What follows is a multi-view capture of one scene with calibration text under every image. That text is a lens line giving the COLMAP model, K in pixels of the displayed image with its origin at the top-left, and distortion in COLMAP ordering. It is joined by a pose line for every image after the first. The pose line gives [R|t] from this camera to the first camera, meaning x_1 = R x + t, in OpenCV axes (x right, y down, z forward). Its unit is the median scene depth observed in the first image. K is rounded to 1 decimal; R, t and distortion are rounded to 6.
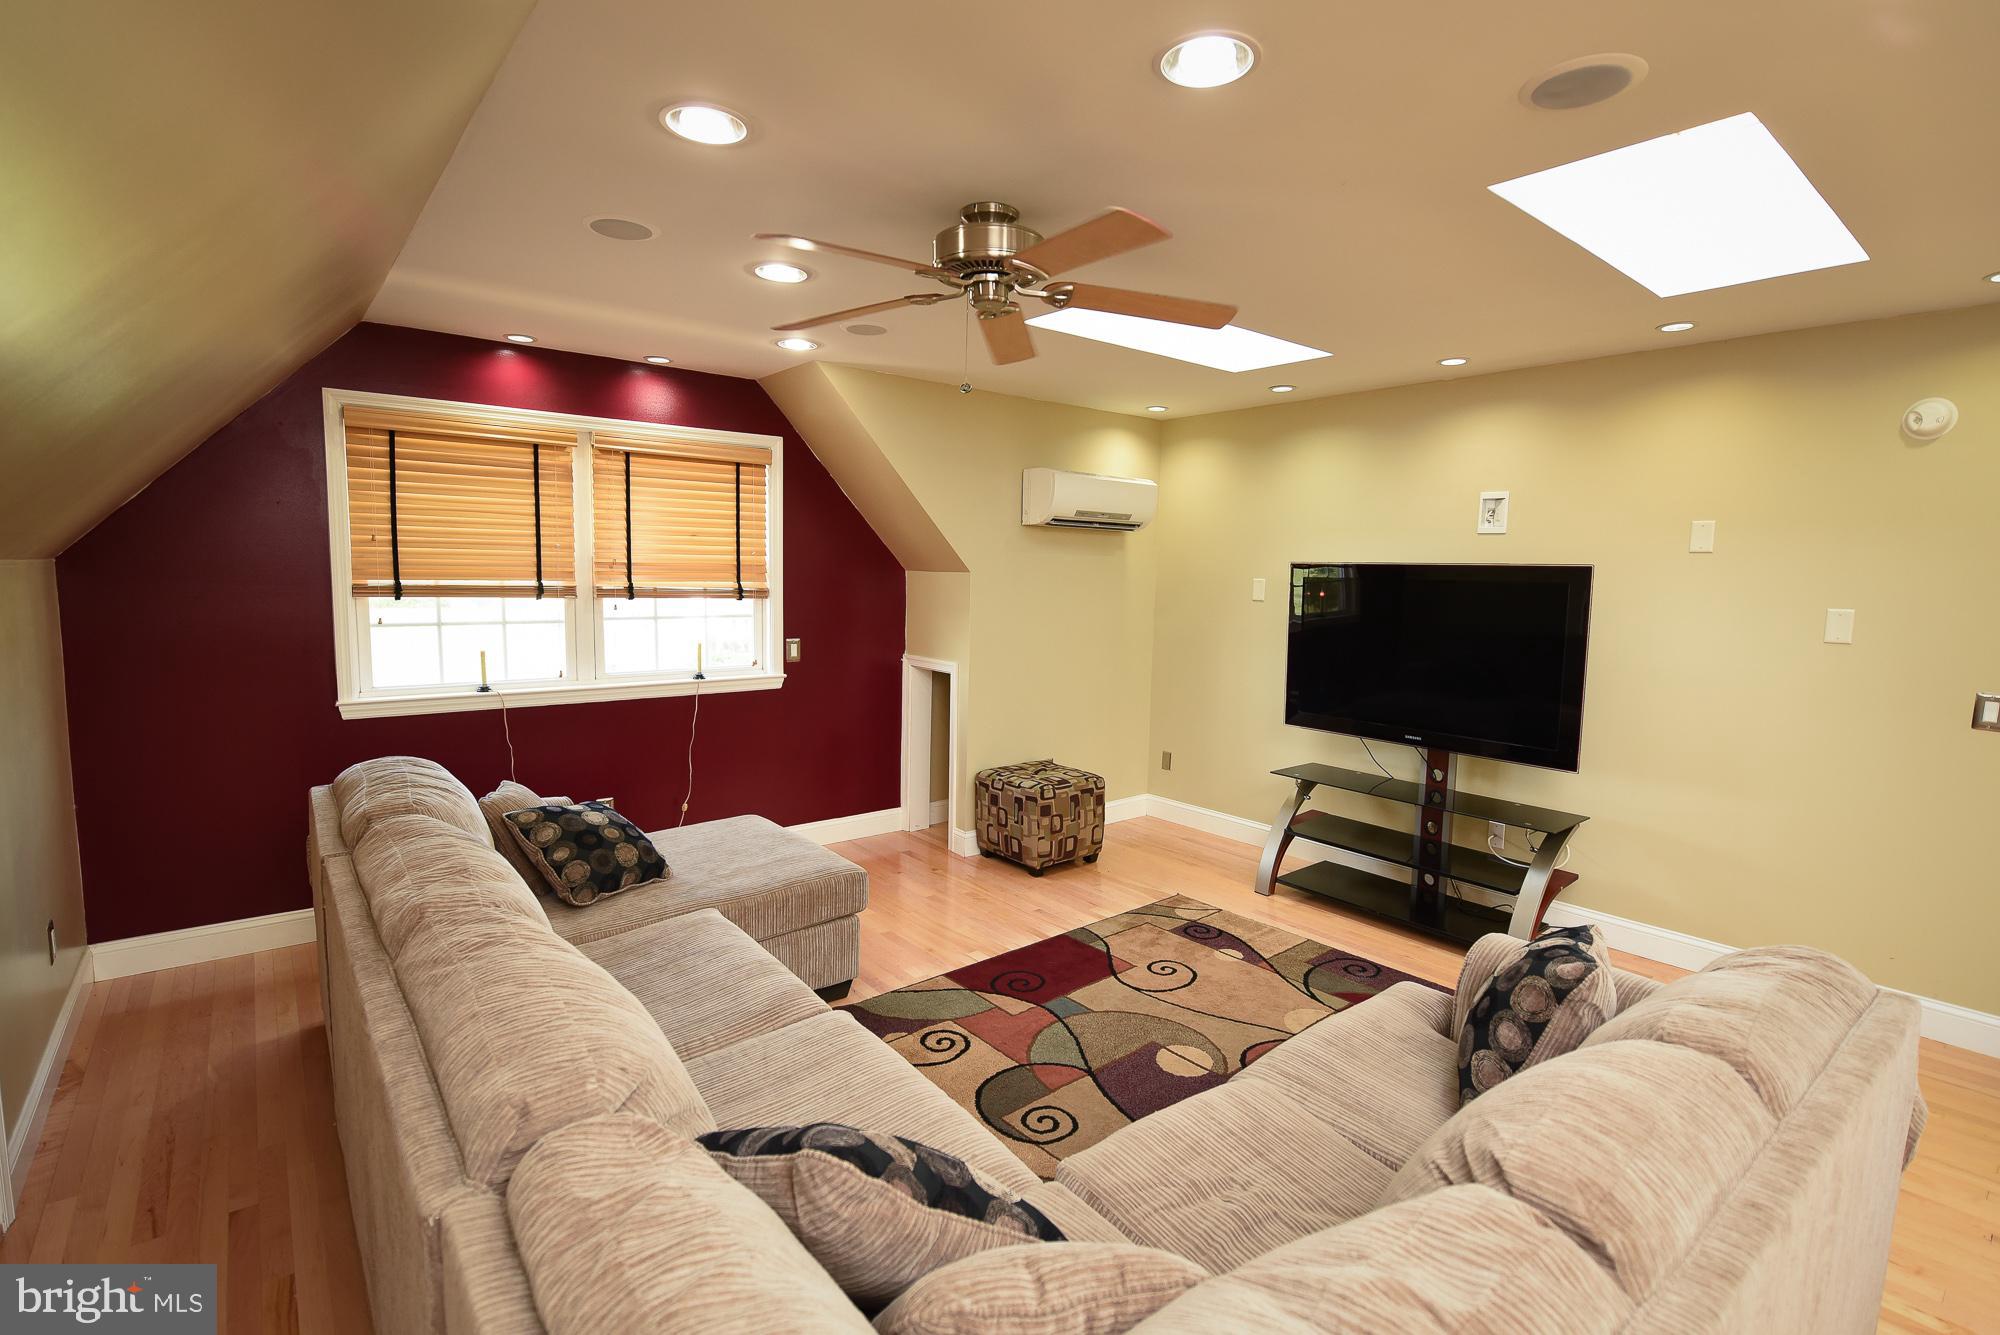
lens RADIAL K [[928.7, 0, 999.2], [0, 928.7, 630.4], [0, 0, 1]] dist [-0.002946, -0.000256]
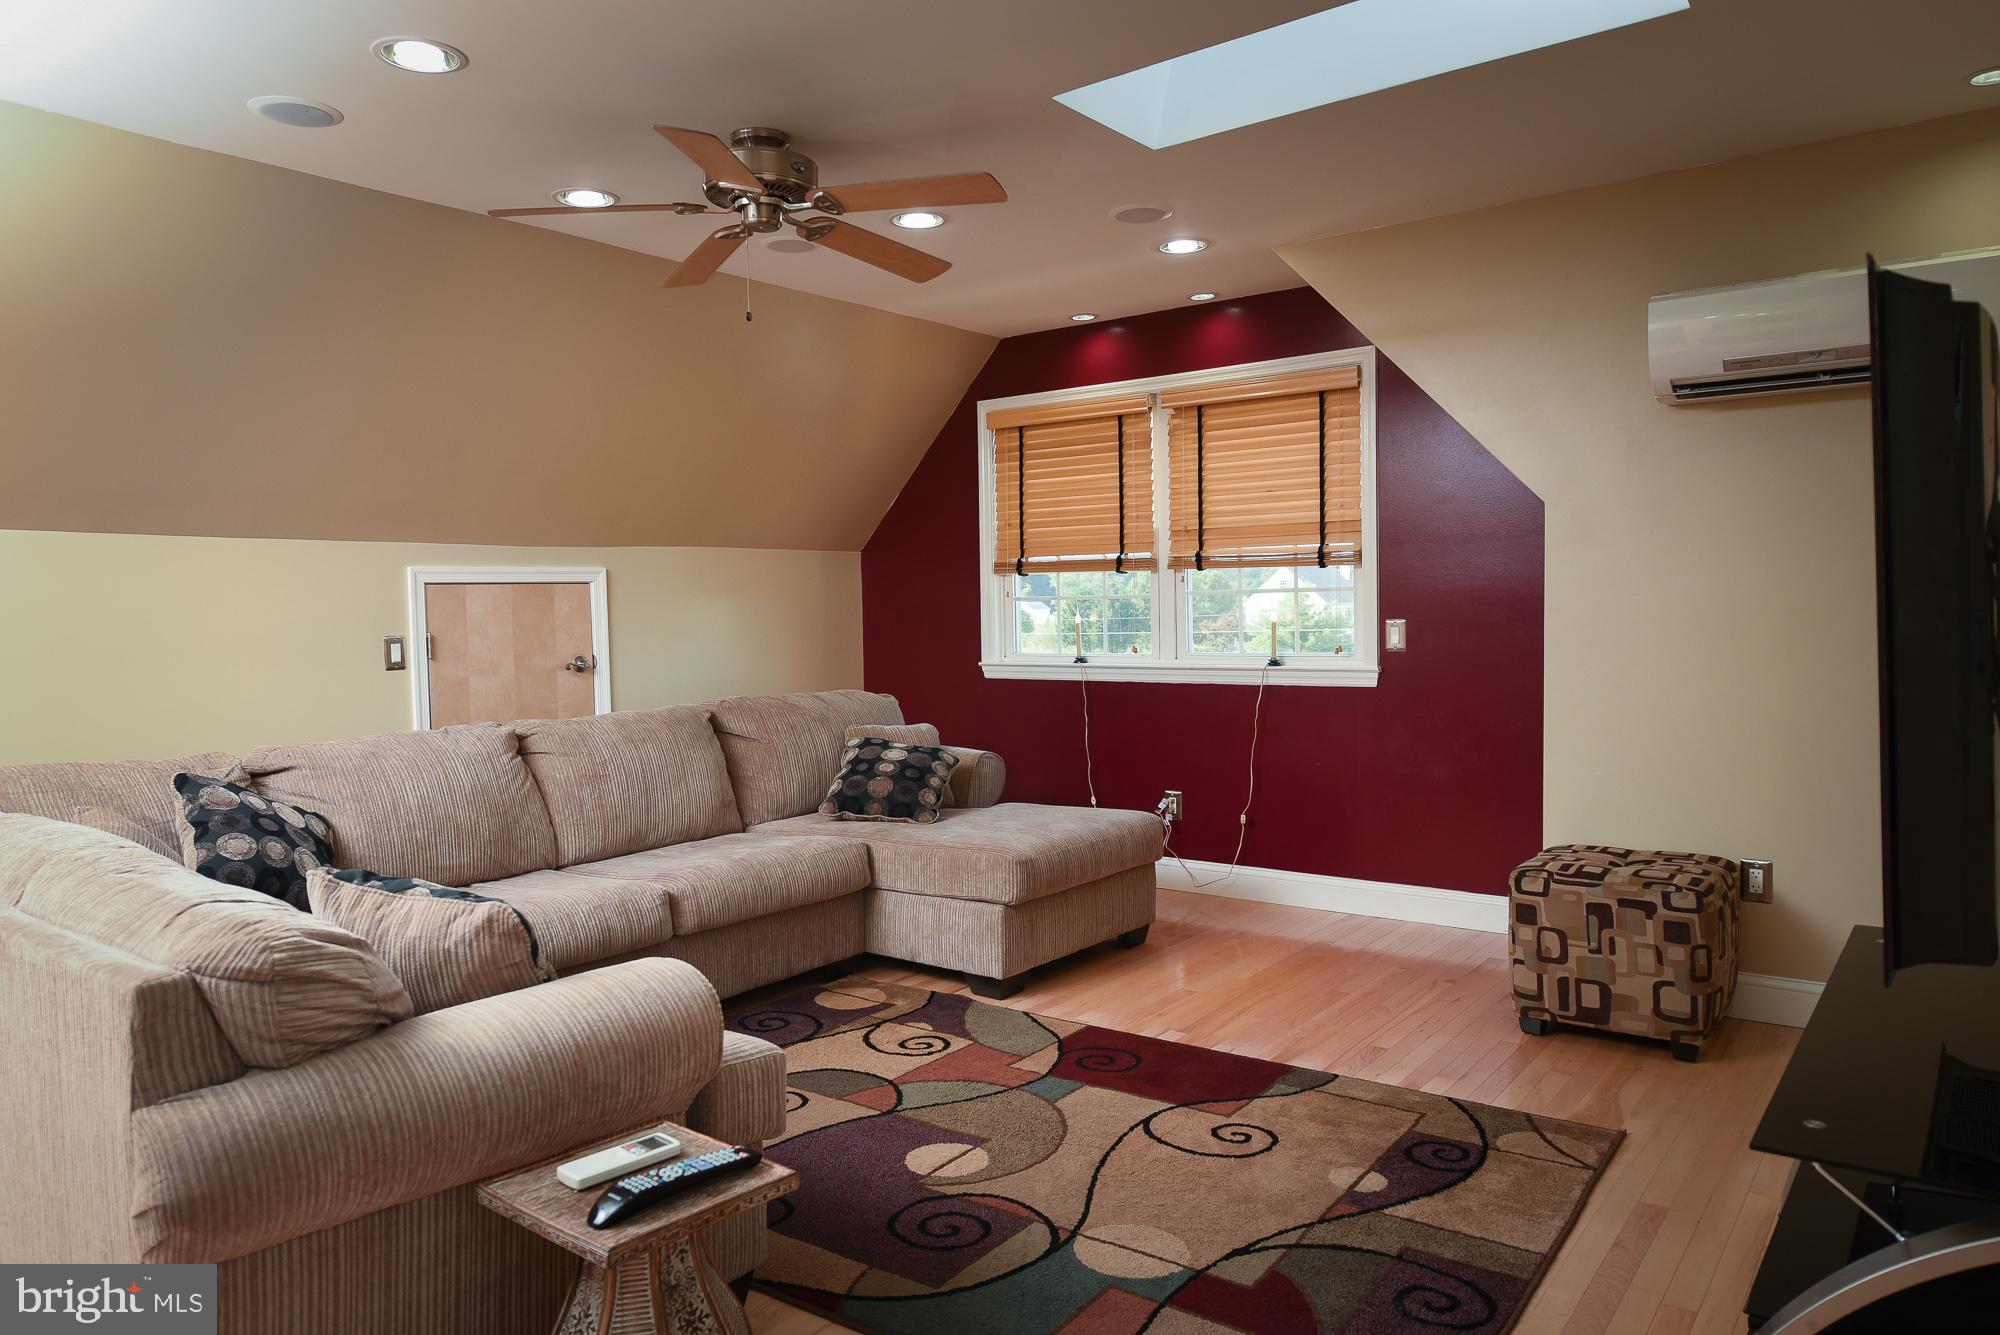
lens RADIAL K [[1337.6, 0, 998.3], [0, 1337.6, 602.3], [0, 0, 1]] dist [-0.005601, -0.002928]
pose [[0.231666, -0.026410, -0.972437, 0.825722], [-0.043054, 0.998374, -0.037371, 0.055215], [0.971842, 0.050525, 0.230152, 0.540191]]
